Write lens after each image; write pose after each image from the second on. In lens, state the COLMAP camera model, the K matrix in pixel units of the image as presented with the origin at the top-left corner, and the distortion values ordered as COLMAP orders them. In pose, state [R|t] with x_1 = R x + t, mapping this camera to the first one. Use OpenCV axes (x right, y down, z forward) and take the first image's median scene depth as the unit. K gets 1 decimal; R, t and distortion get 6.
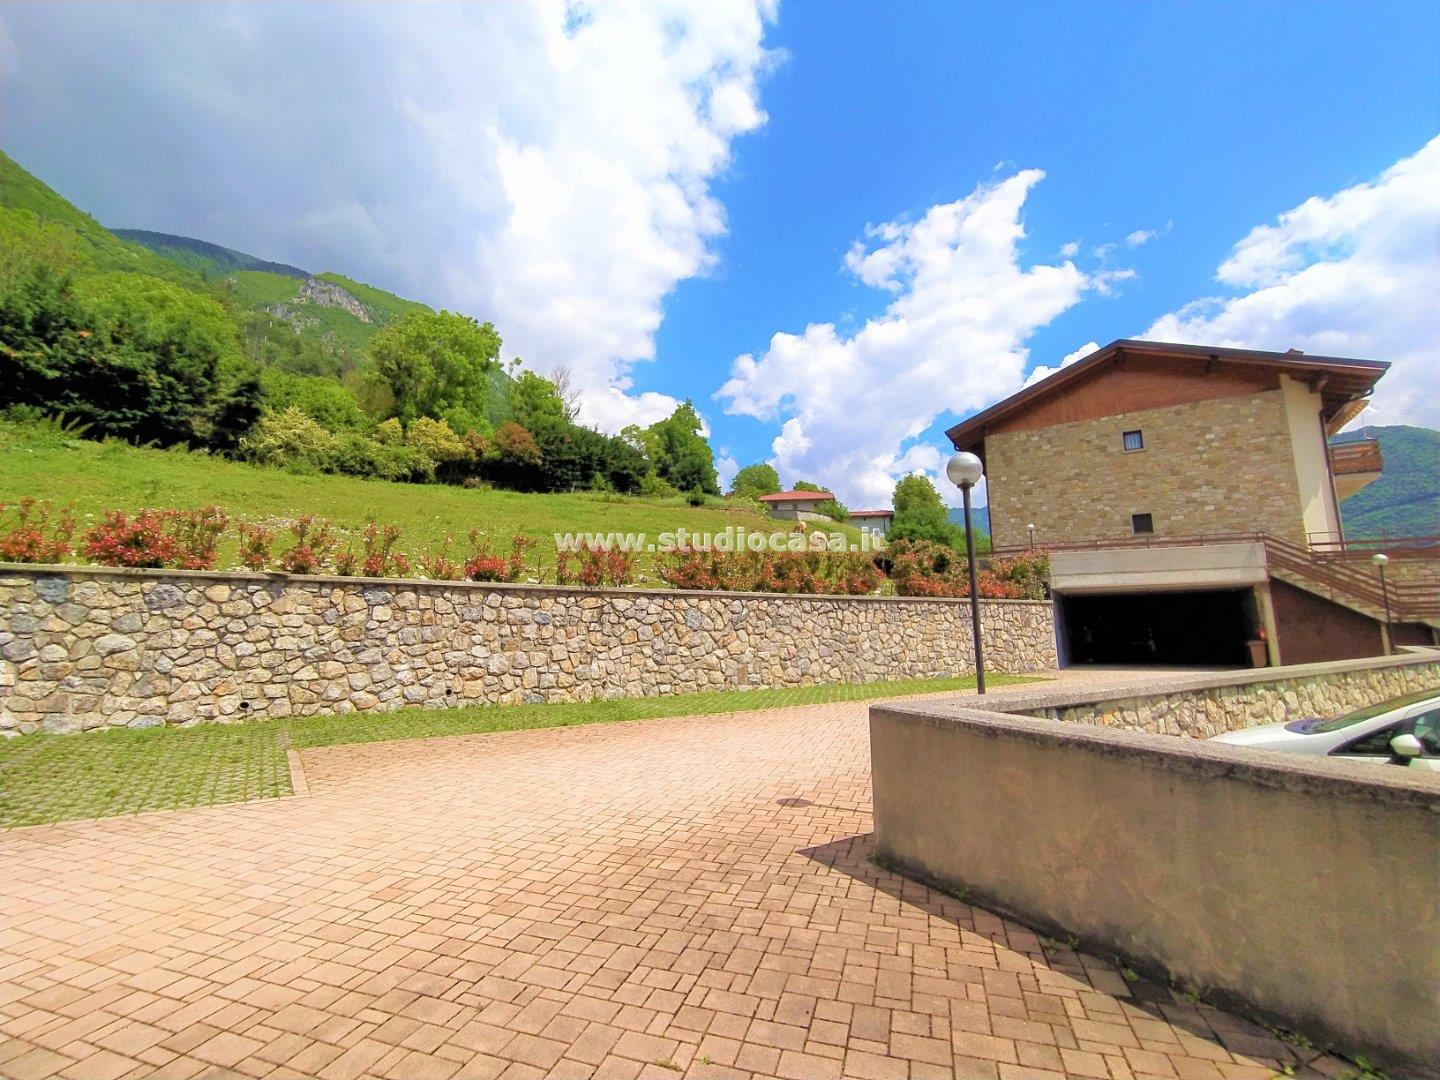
lens RADIAL K [[681.0, 0, 720.0], [0, 681.0, 540.0], [0, 0, 1]] dist [-0.020151, 0.000653]
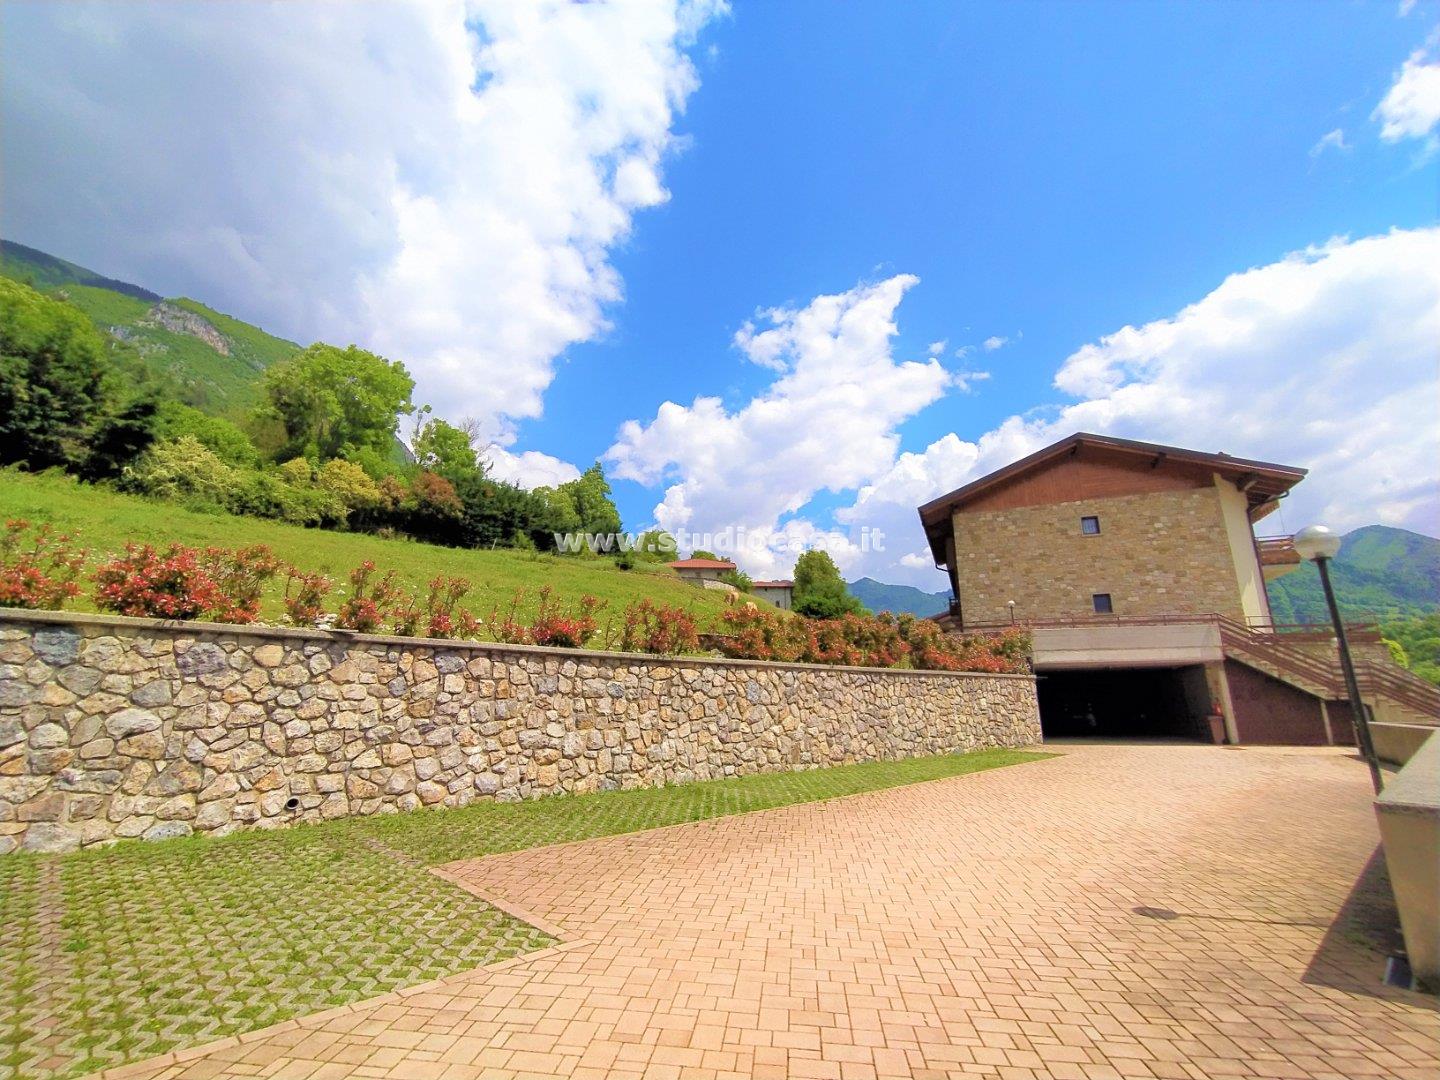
lens RADIAL K [[681.0, 0, 720.0], [0, 681.0, 540.0], [0, 0, 1]] dist [-0.020151, 0.000653]
pose [[0.982116, 0.049659, 0.181610, -0.256651], [-0.031504, 0.994334, -0.101521, 0.006212], [-0.185623, 0.093984, 0.978116, 0.086478]]
